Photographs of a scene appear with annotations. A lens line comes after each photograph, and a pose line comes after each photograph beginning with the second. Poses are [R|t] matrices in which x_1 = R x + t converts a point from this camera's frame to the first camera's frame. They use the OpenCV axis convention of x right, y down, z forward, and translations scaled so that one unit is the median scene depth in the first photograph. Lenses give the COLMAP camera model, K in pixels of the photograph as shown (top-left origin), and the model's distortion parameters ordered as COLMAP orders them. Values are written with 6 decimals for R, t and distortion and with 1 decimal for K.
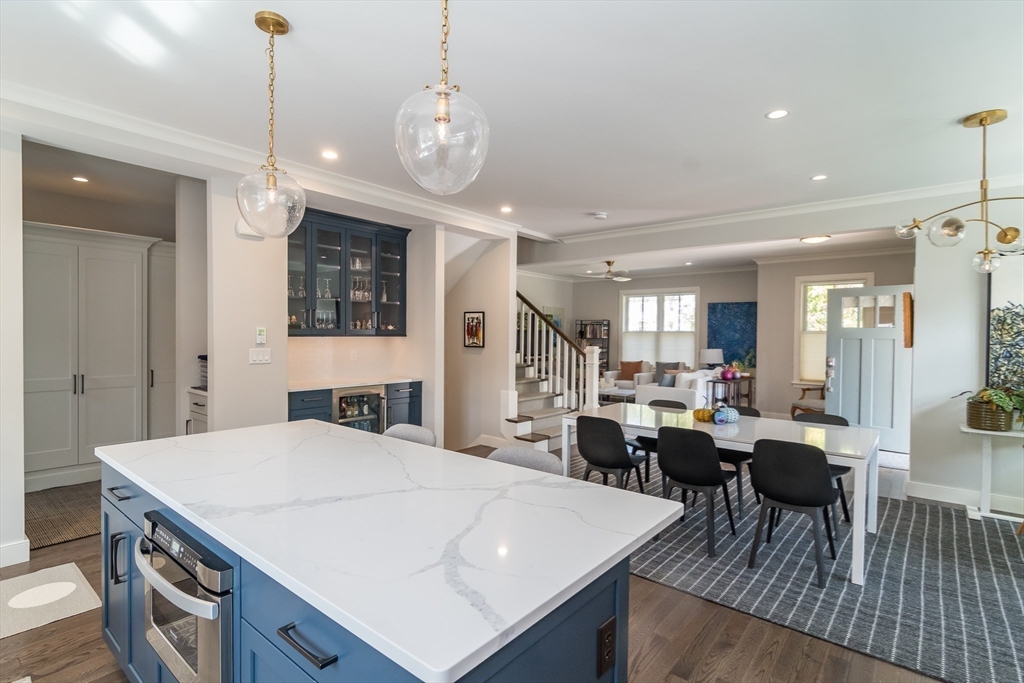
lens RADIAL K [[525.5, 0, 507.6], [0, 525.5, 341.8], [0, 0, 1]] dist [0.001171, -0.000612]
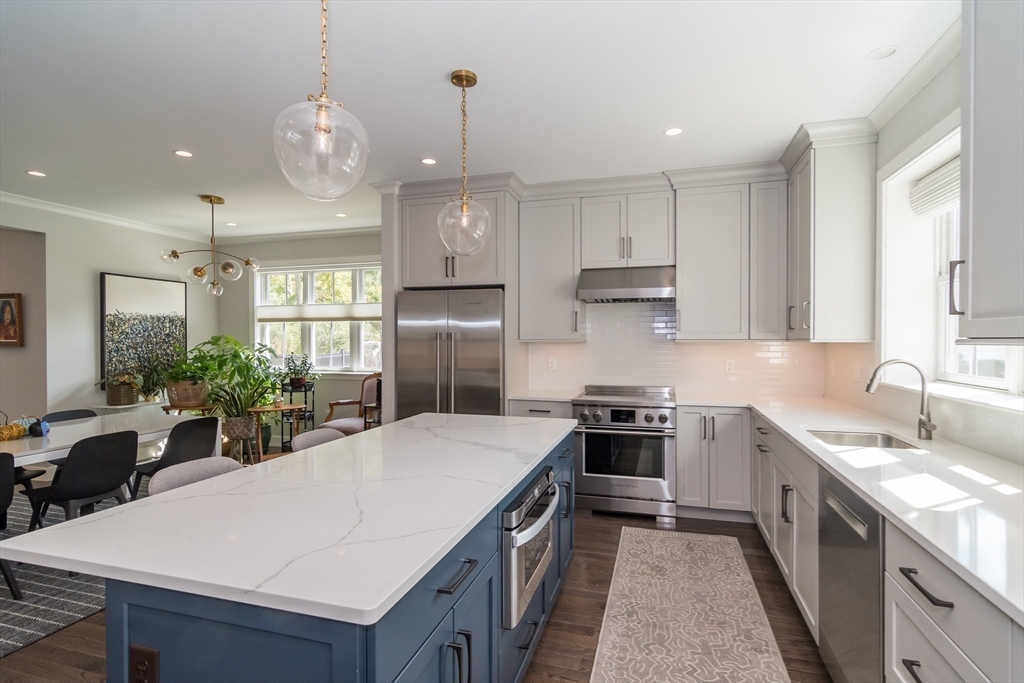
lens RADIAL K [[497.7, 0, 521.8], [0, 497.7, 343.1], [0, 0, 1]] dist [-0.009288, 0.002842]
pose [[-0.383805, -0.019708, 0.923204, -0.274528], [0.010678, 0.999611, 0.025778, -0.005167], [-0.923352, 0.019752, -0.383445, 0.229669]]
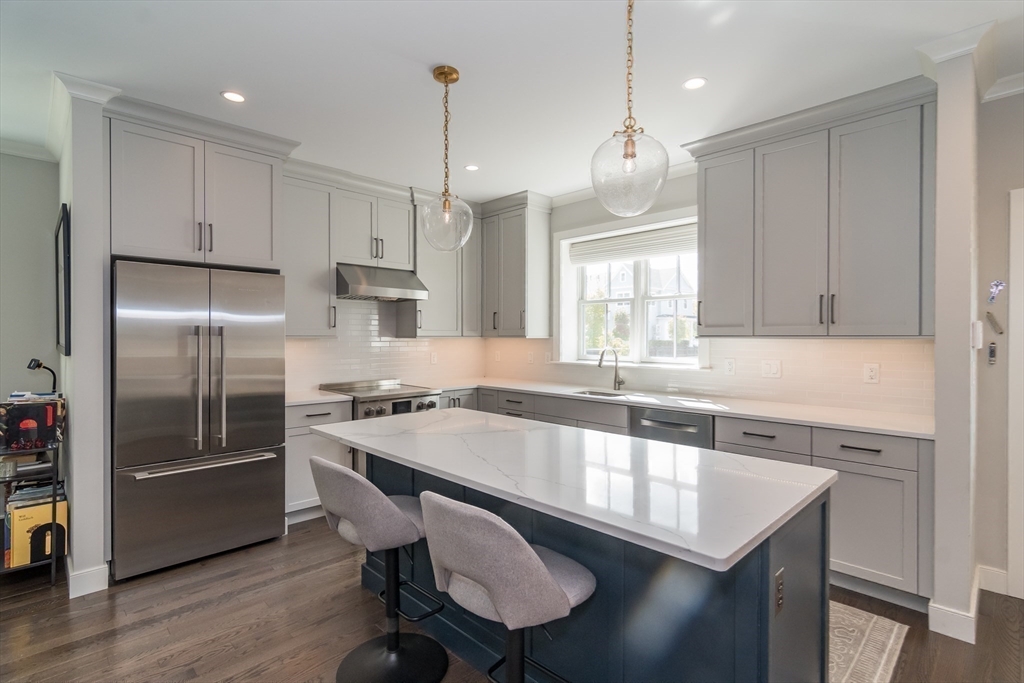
lens RADIAL K [[497.7, 0, 515.6], [0, 497.7, 340.0], [0, 0, 1]] dist [-0.009288, 0.002842]
pose [[-0.993586, -0.016549, 0.111863, -0.073080], [-0.014057, 0.999636, 0.023031, -0.004652], [-0.112203, 0.021311, -0.993457, 0.428701]]
